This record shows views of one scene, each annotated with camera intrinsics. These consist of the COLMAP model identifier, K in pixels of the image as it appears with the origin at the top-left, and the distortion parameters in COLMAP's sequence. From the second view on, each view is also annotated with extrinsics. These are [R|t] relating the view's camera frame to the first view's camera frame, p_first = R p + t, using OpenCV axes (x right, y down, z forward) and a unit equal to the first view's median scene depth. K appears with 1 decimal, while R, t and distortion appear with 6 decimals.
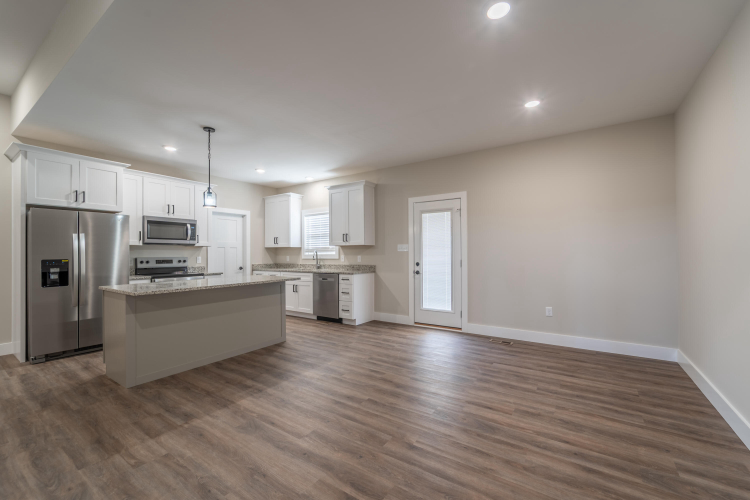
lens RADIAL K [[307.8, 0, 376.7], [0, 307.8, 251.1], [0, 0, 1]] dist [0.001212, -0.000823]
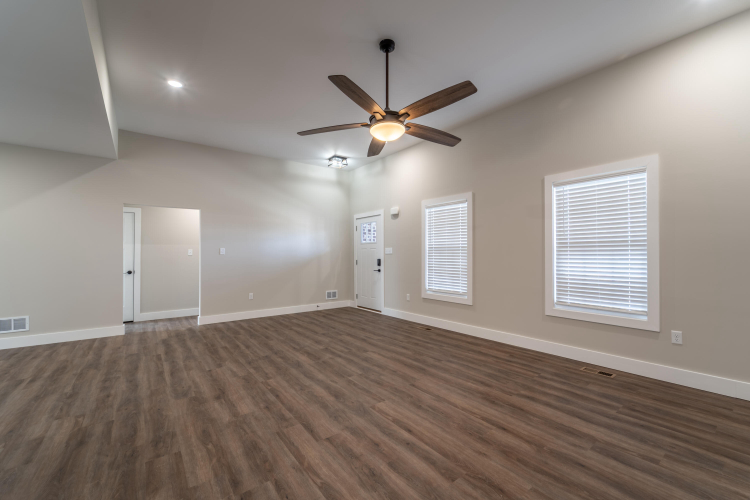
lens RADIAL K [[309.7, 0, 376.5], [0, 309.7, 252.1], [0, 0, 1]] dist [0.002077, 0.000148]
pose [[-0.947062, 0.014511, 0.320723, -0.819018], [0.008443, 0.999758, -0.020303, 0.010194], [-0.320940, -0.016521, -0.946955, 0.633153]]
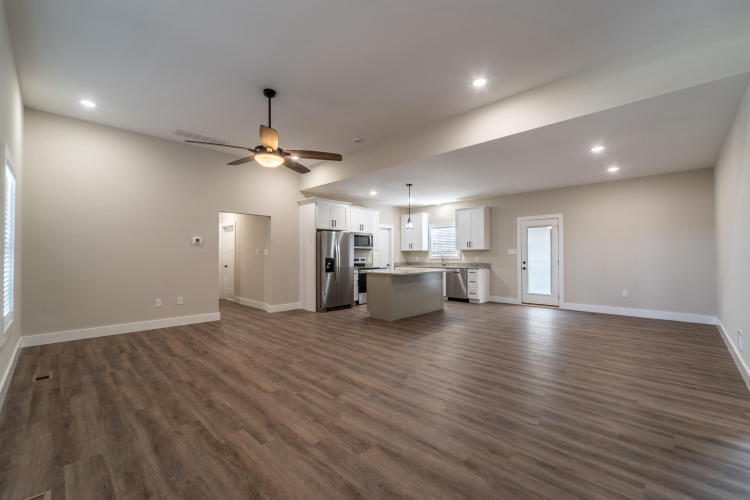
lens RADIAL K [[309.7, 0, 376.5], [0, 309.7, 252.1], [0, 0, 1]] dist [0.002077, 0.000148]
pose [[0.984434, 0.001899, -0.175742, -0.292262], [-0.002167, 0.999997, -0.001334, -0.004543], [0.175739, 0.001694, 0.984435, -0.557698]]
